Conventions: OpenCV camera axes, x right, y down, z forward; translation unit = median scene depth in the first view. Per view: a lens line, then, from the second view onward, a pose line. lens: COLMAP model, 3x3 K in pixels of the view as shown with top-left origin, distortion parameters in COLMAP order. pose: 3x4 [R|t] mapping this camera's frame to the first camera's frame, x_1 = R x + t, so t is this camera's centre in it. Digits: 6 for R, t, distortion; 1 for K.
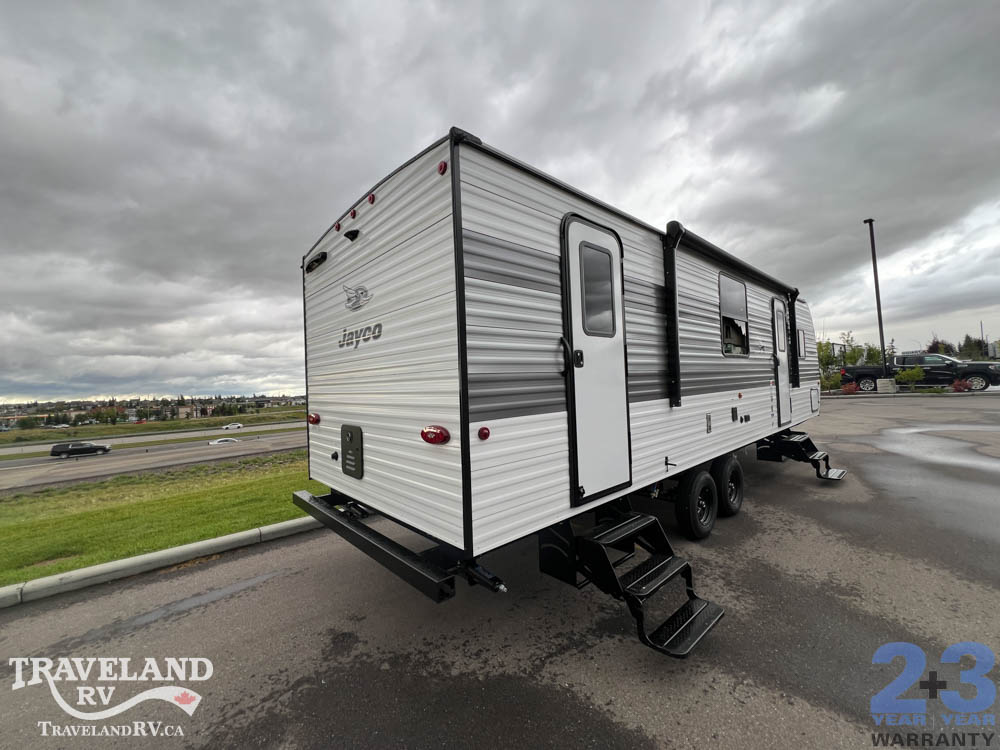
lens RADIAL K [[401.7, 0, 494.6], [0, 401.7, 376.6], [0, 0, 1]] dist [0.013373, 0.000258]
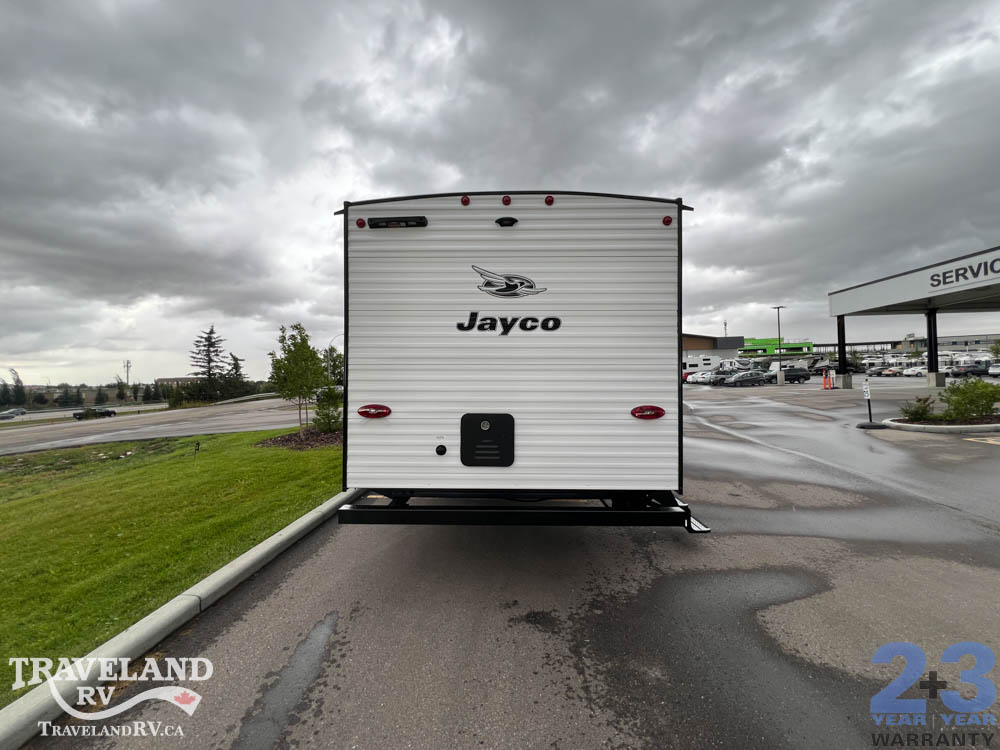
lens RADIAL K [[397.8, 0, 498.7], [0, 397.8, 373.6], [0, 0, 1]] dist [-0.000328, 0.000027]
pose [[0.679348, 0.045434, 0.732408, -1.314411], [-0.034628, 0.998954, -0.029849, 0.066414], [-0.732999, -0.005084, 0.680211, 0.419462]]
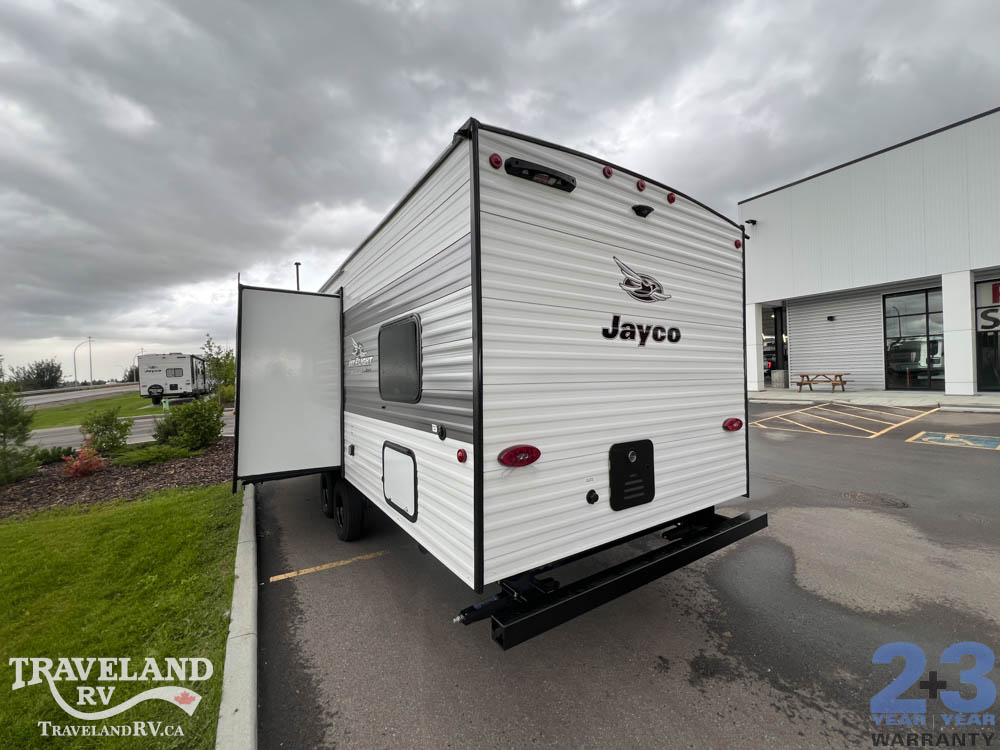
lens RADIAL K [[397.8, 0, 498.7], [0, 397.8, 373.6], [0, 0, 1]] dist [-0.000328, 0.000027]
pose [[0.145538, 0.042964, 0.988419, -1.474327], [-0.004464, 0.999075, -0.042770, 0.028919], [-0.989343, 0.001813, 0.145595, 1.442380]]
